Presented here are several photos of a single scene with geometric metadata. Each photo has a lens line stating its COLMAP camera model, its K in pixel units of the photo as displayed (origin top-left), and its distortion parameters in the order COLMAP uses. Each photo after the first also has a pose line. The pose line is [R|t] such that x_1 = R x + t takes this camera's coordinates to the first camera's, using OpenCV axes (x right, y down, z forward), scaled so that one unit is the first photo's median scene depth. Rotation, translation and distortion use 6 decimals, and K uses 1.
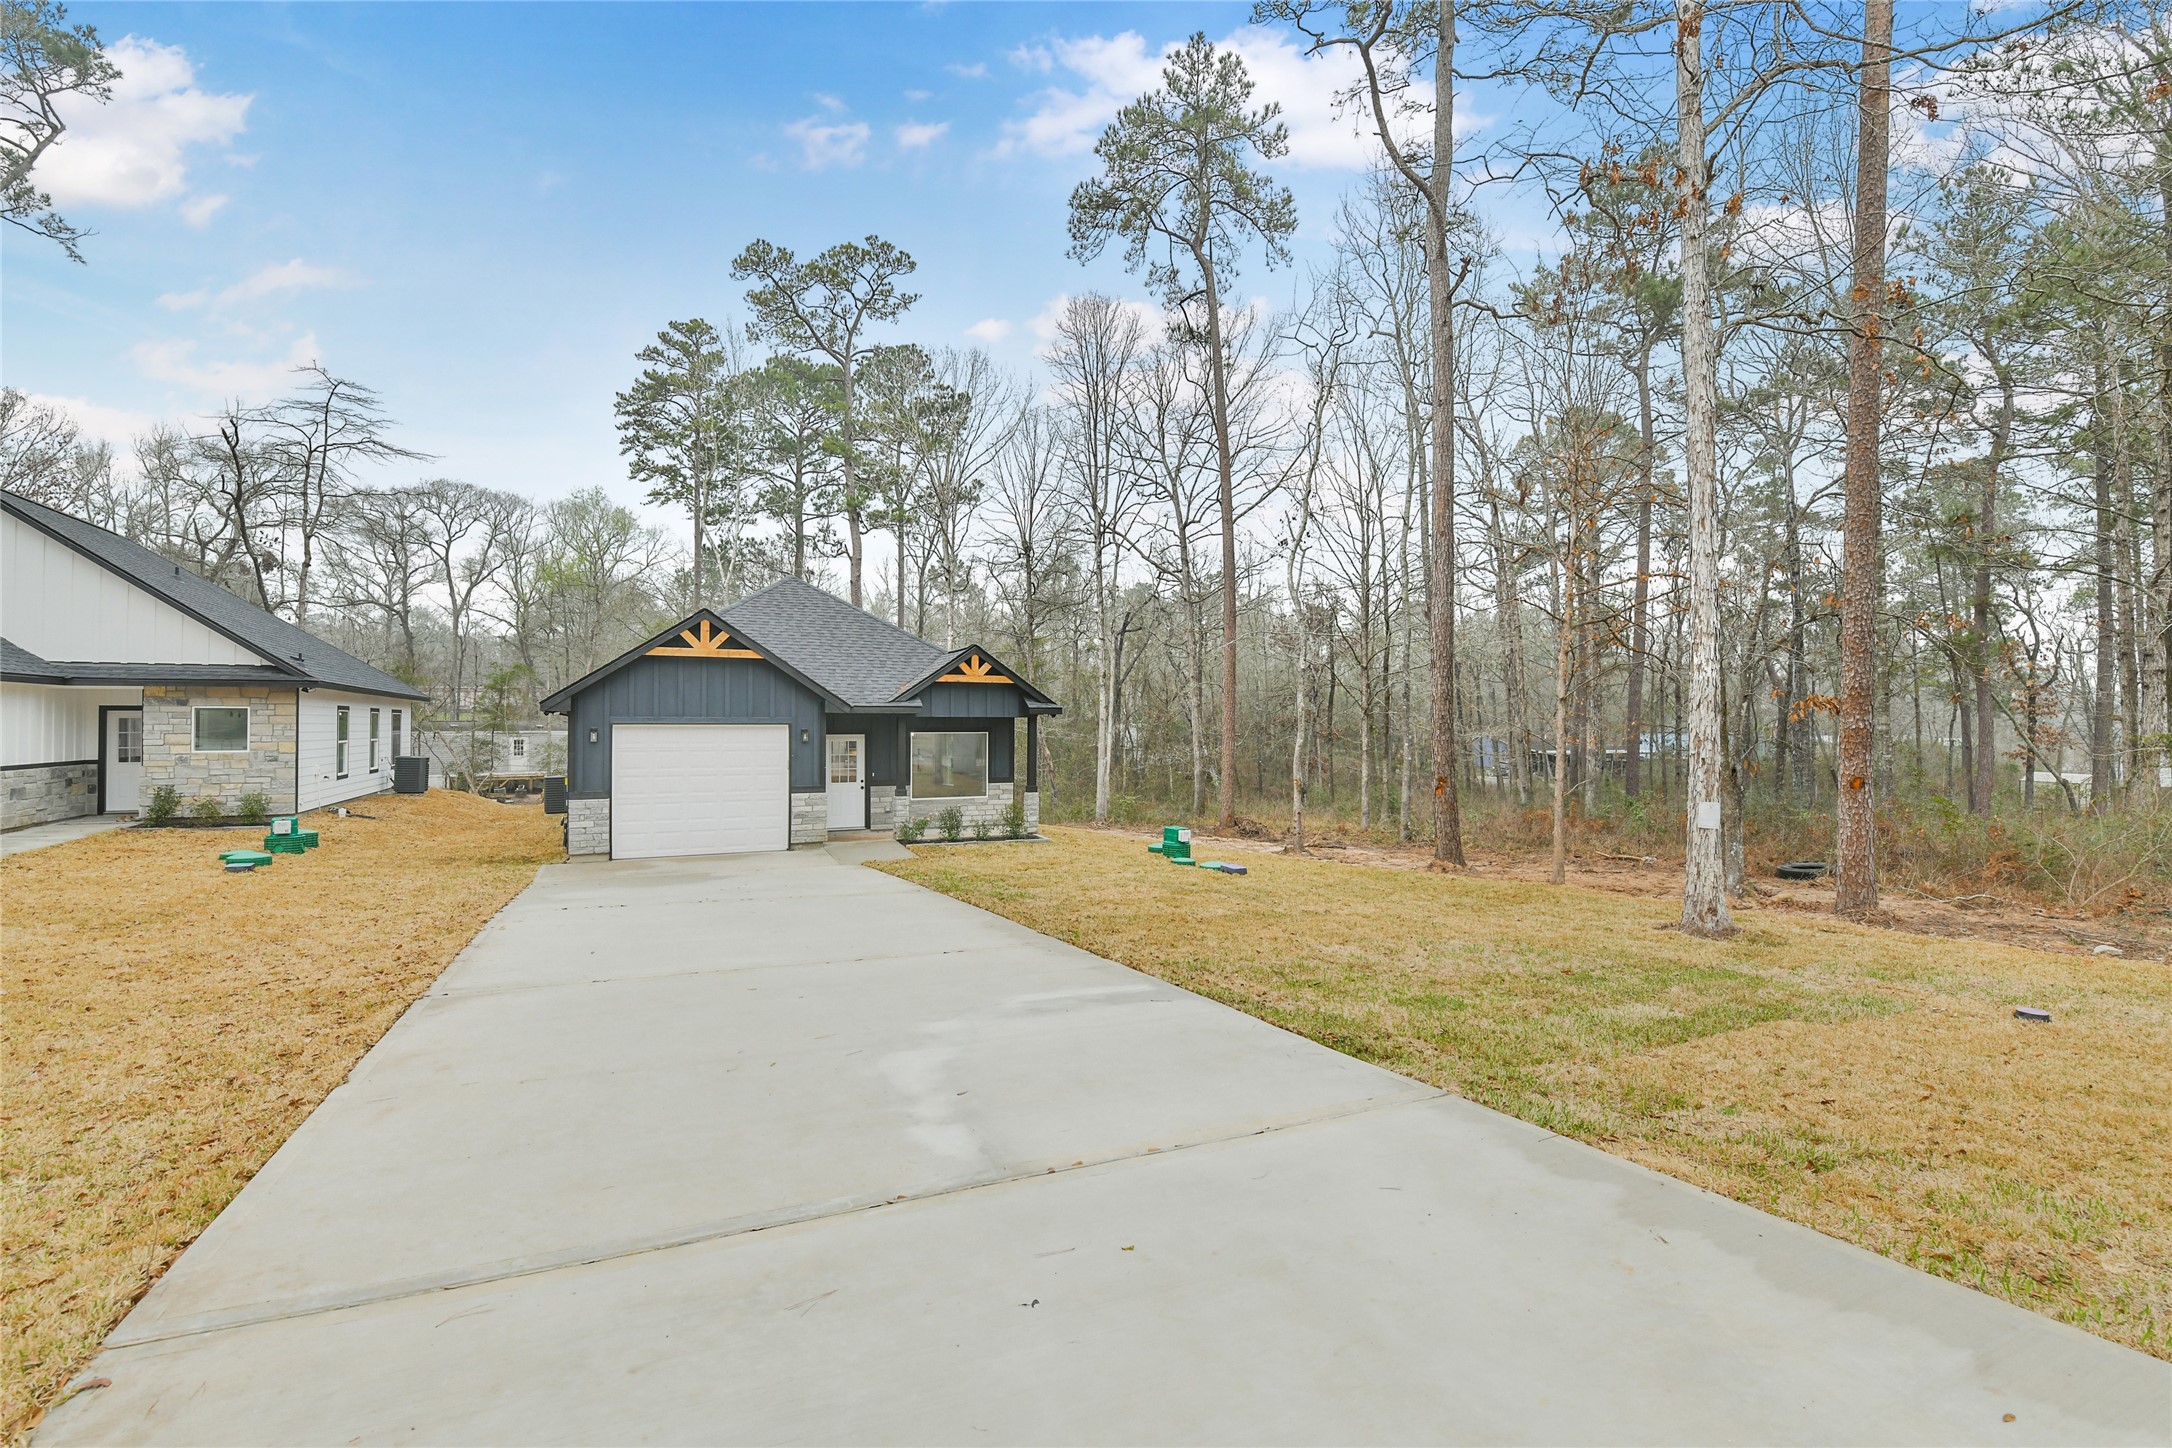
lens RADIAL K [[978.1, 0, 1085.2], [0, 978.1, 713.0], [0, 0, 1]] dist [0.000250, -0.009900]
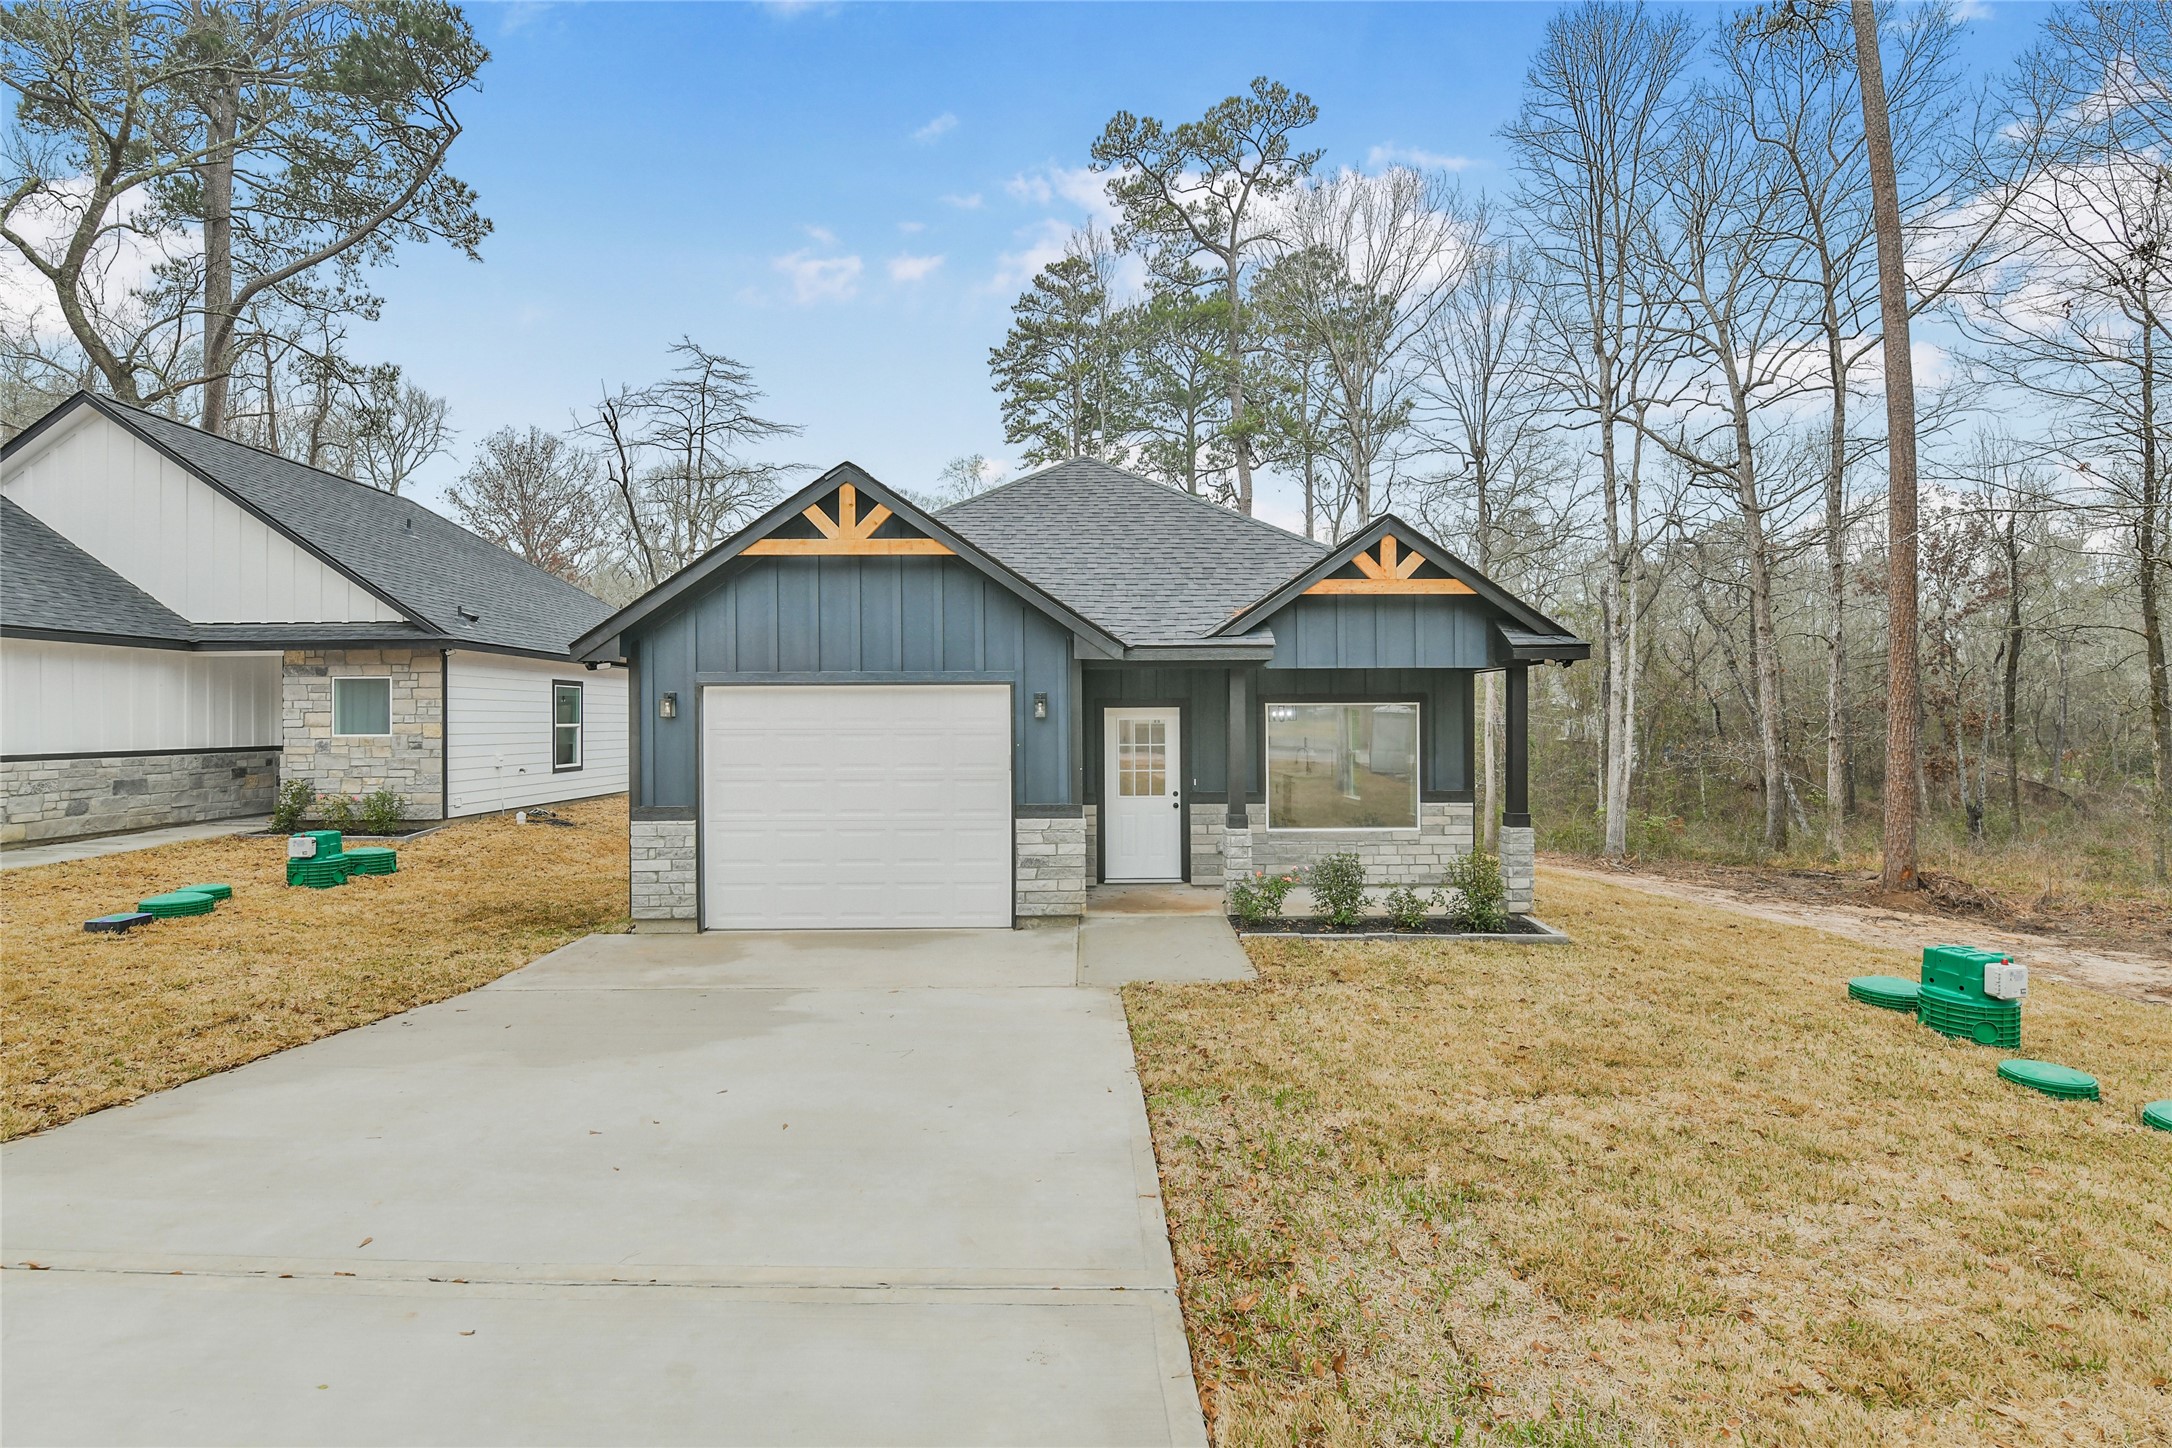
lens RADIAL K [[978.1, 0, 1085.2], [0, 978.1, 713.0], [0, 0, 1]] dist [0.000250, -0.009900]
pose [[0.907845, -0.007674, -0.419237, -0.030645], [0.010069, 0.999943, 0.003501, 0.015002], [0.419186, -0.007399, 0.907870, 0.324810]]
